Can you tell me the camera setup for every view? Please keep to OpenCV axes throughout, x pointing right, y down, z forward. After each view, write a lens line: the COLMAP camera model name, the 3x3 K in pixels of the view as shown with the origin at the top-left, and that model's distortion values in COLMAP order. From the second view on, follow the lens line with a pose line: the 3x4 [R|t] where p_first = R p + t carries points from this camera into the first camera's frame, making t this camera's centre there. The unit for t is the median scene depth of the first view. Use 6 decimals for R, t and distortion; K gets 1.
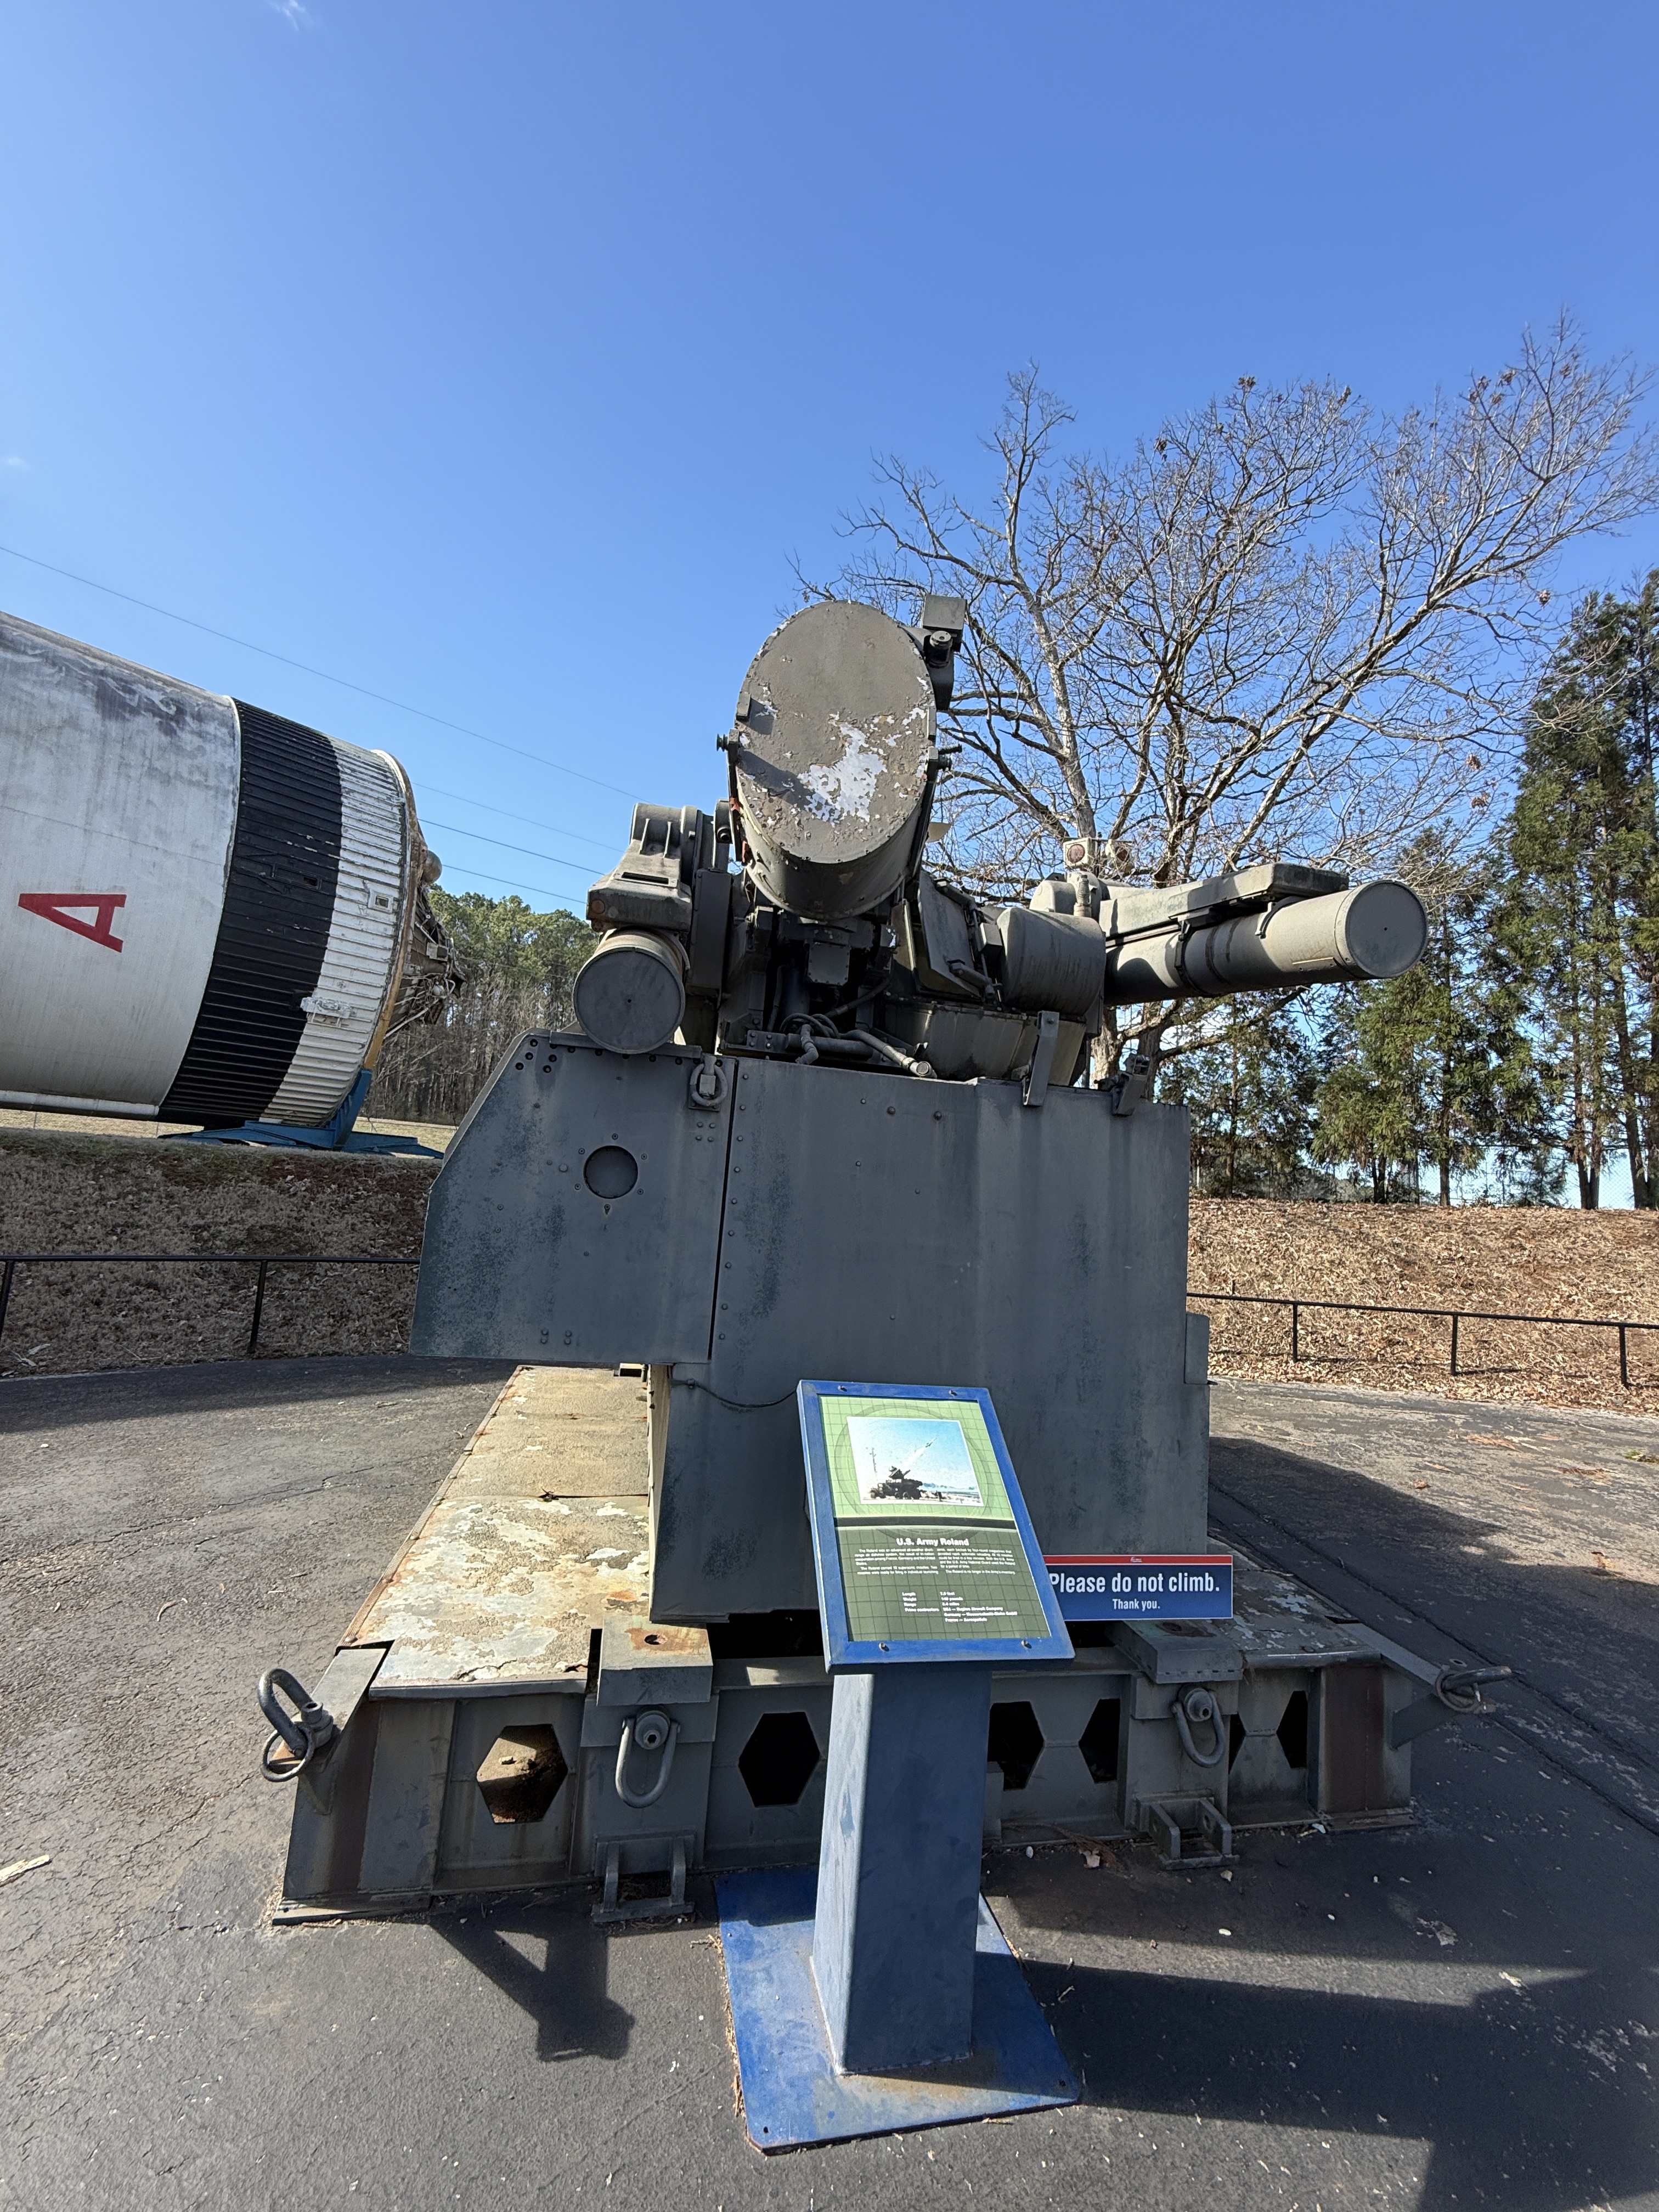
lens RADIAL K [[872.4, 0, 829.5], [0, 872.4, 1106.0], [0, 0, 1]] dist [-0.001560, -0.000055]
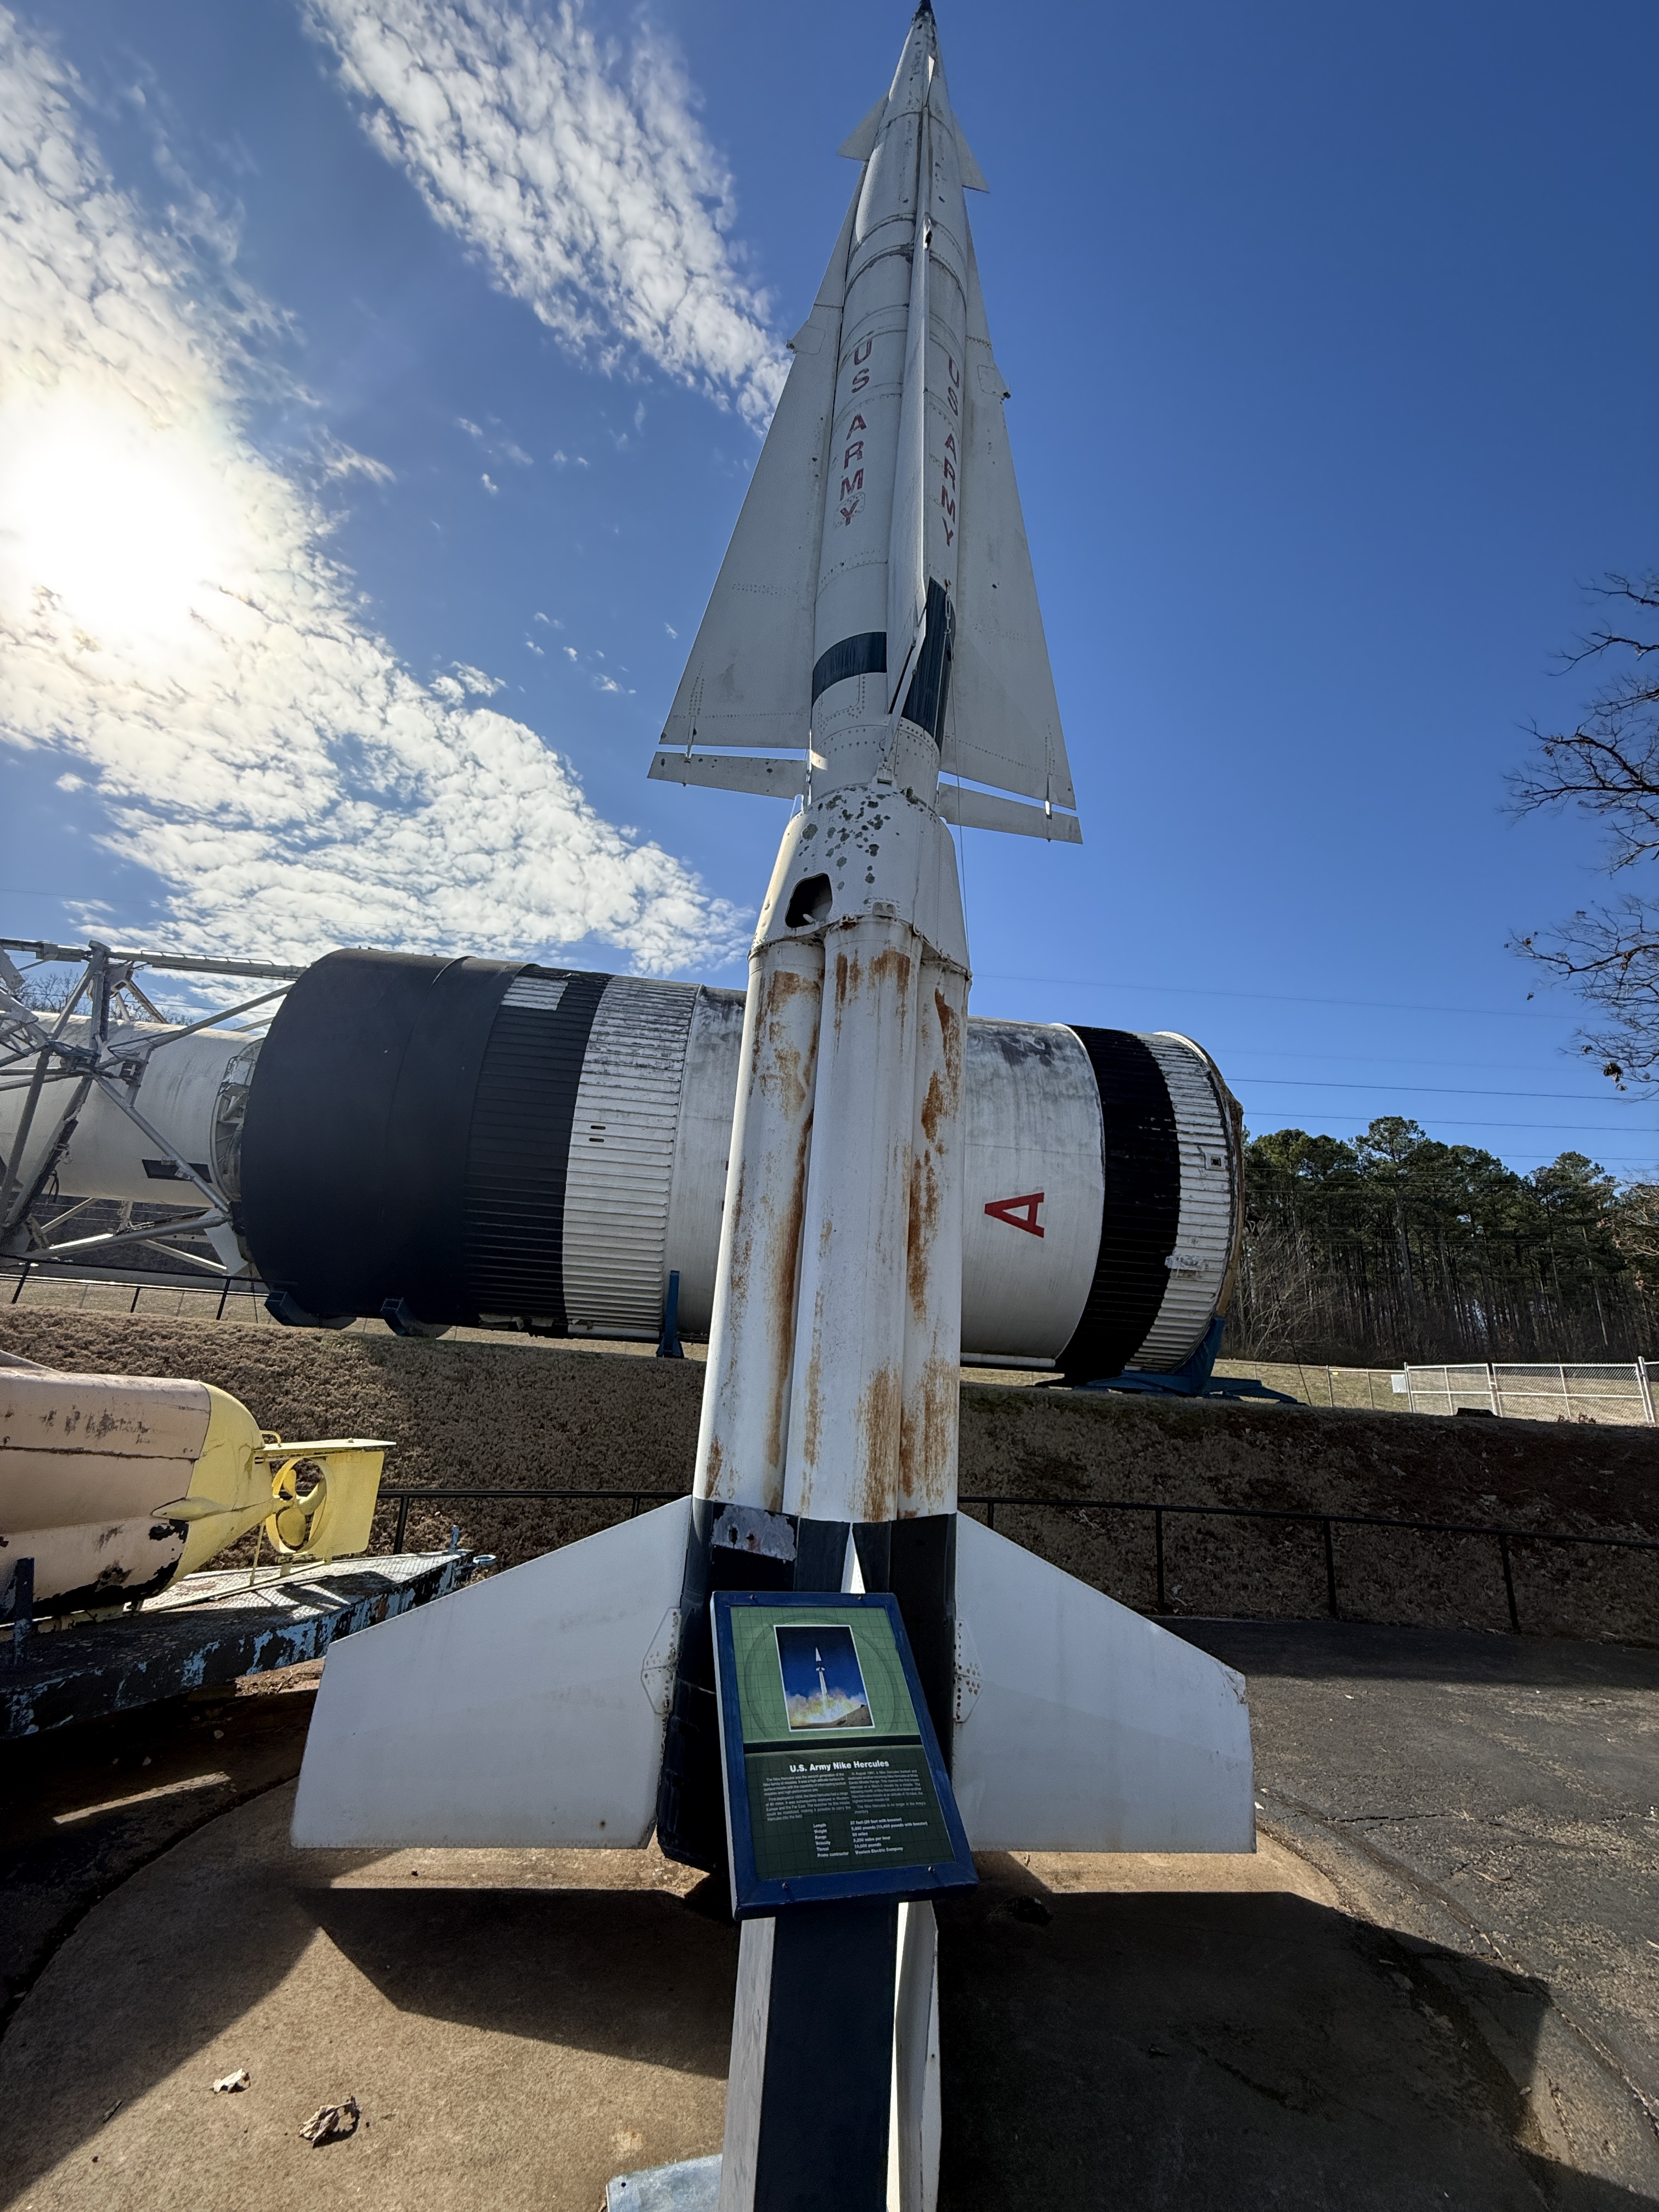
lens RADIAL K [[872.4, 0, 829.5], [0, 872.4, 1106.0], [0, 0, 1]] dist [-0.001560, -0.000055]
pose [[0.779917, -0.204906, -0.591391, -0.232423], [0.055467, 0.963801, -0.260790, -0.041244], [0.623421, 0.170592, 0.763050, -0.173689]]
